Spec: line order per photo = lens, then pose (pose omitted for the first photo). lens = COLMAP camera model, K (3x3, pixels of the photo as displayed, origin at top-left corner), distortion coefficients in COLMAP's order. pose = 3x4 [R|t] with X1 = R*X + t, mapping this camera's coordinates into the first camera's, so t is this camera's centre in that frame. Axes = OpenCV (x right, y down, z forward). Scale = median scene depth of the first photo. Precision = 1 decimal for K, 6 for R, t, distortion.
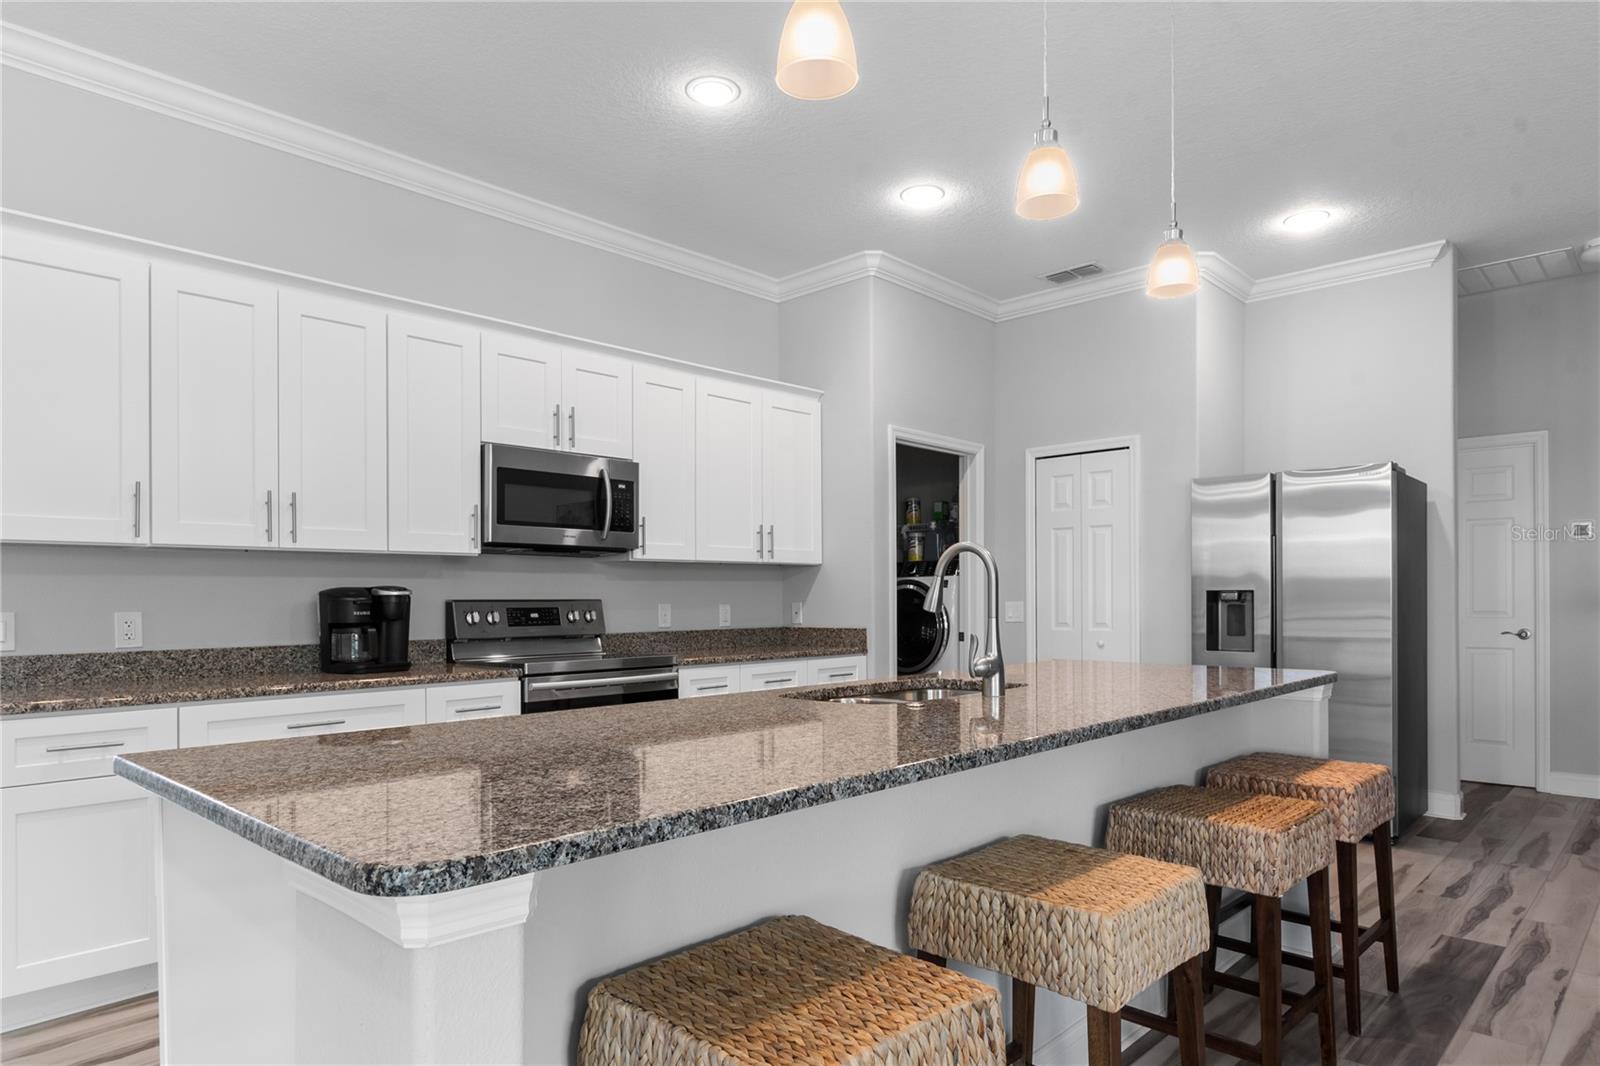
lens RADIAL K [[973.6, 0, 801.6], [0, 973.6, 586.8], [0, 0, 1]] dist [-0.001961, 0.000814]
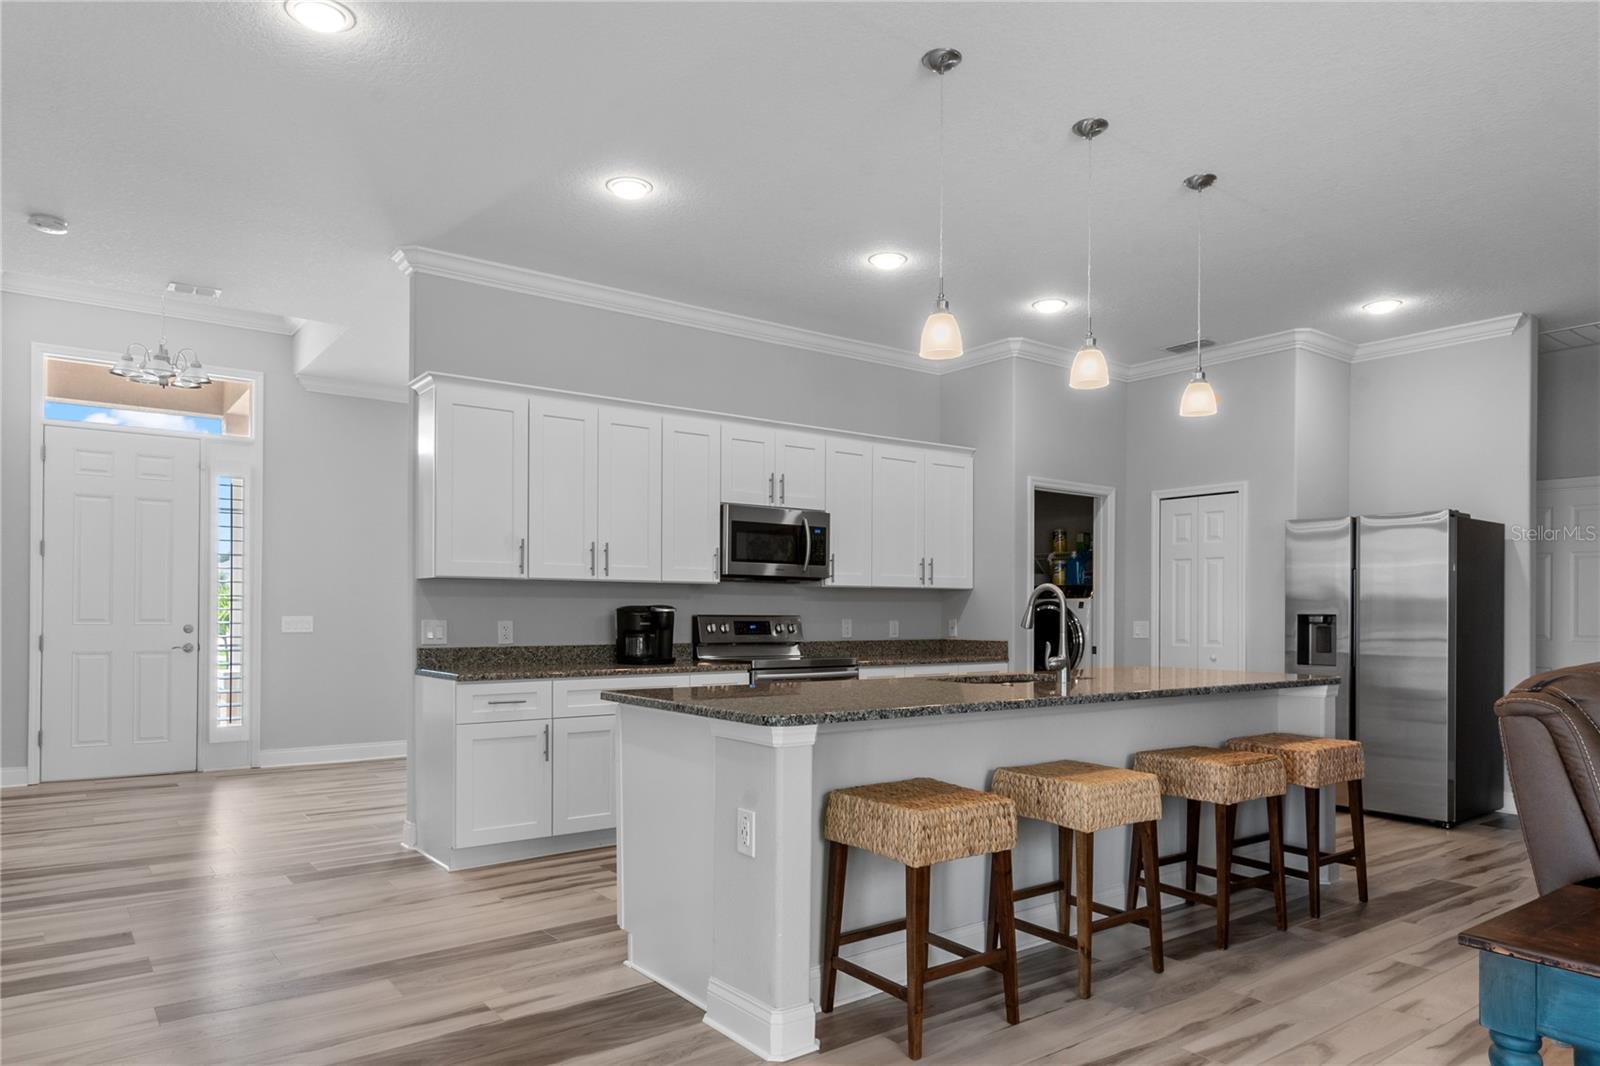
lens RADIAL K [[973.6, 0, 801.6], [0, 973.6, 586.8], [0, 0, 1]] dist [-0.001961, 0.000814]
pose [[0.984667, 0.007488, -0.174286, 0.029724], [-0.009963, 0.999862, -0.013331, -0.009563], [0.174162, 0.014863, 0.984605, -0.343276]]
